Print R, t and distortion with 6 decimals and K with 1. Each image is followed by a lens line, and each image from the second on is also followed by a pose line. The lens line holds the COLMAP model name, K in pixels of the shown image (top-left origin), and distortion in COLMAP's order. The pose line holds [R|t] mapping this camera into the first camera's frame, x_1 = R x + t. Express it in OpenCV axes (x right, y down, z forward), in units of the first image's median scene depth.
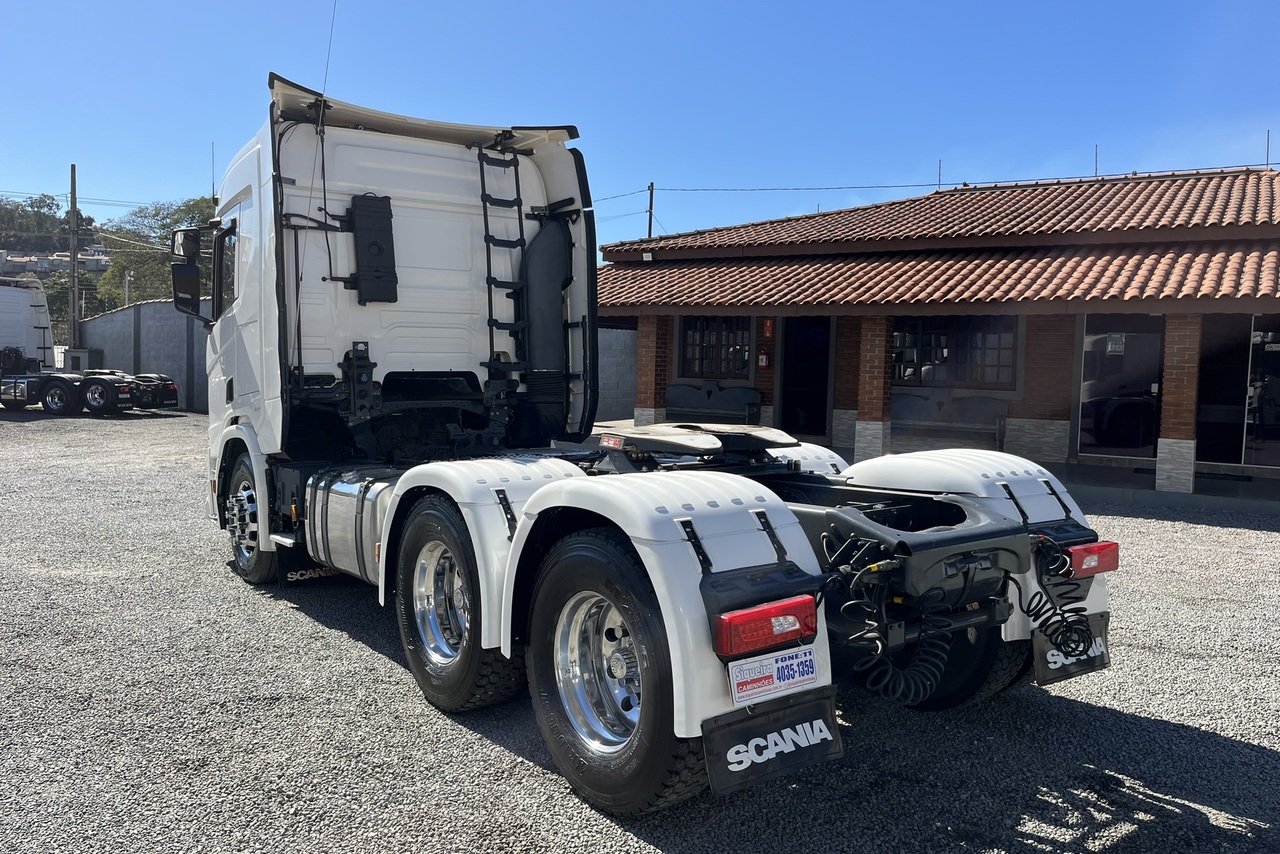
lens RADIAL K [[980.1, 0, 656.8], [0, 980.1, 416.8], [0, 0, 1]] dist [0.046119, -0.056828]
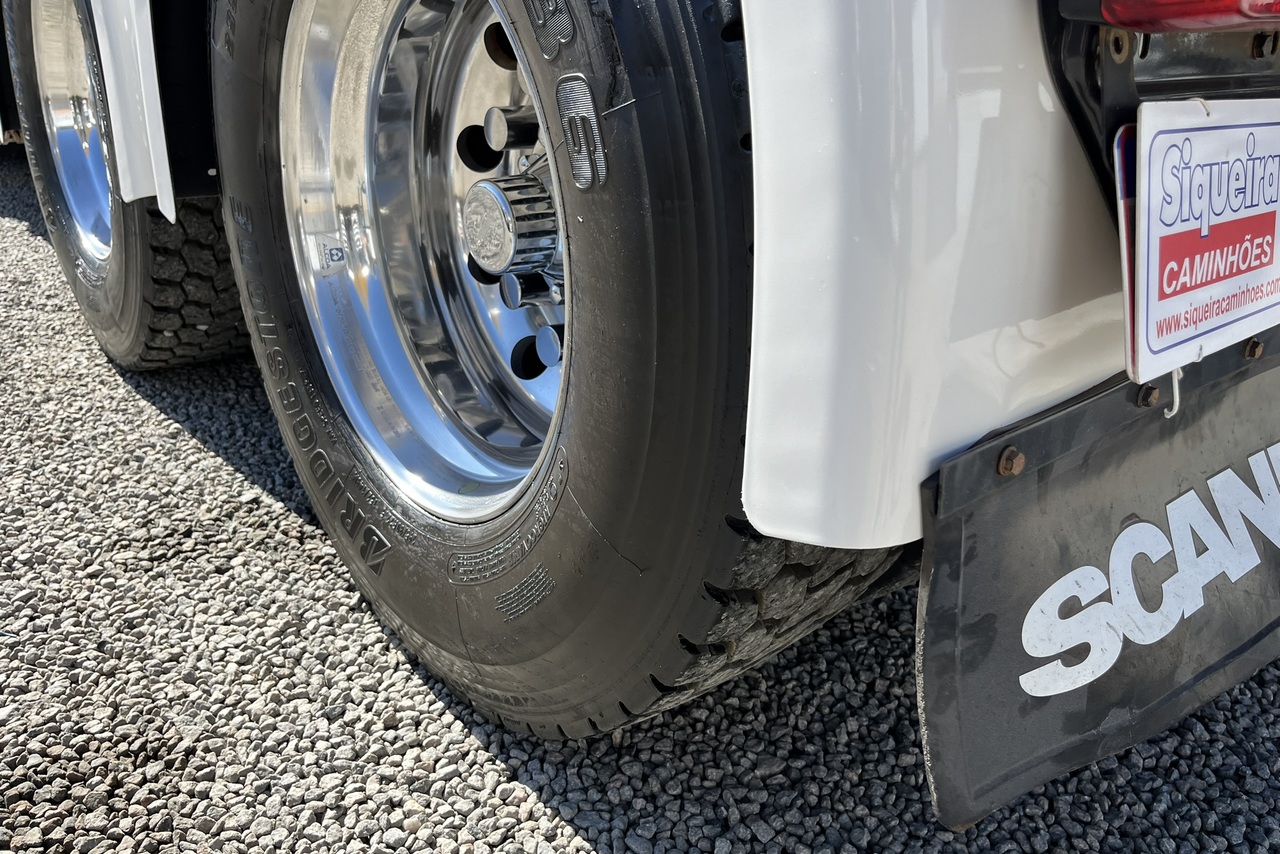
lens RADIAL K [[980.1, 0, 656.8], [0, 980.1, 416.8], [0, 0, 1]] dist [0.046119, -0.056828]
pose [[0.997953, 0.011131, 0.062968, -0.008395], [-0.031479, 0.942662, 0.332261, 0.212276], [-0.055659, -0.333564, 0.941083, 0.724316]]
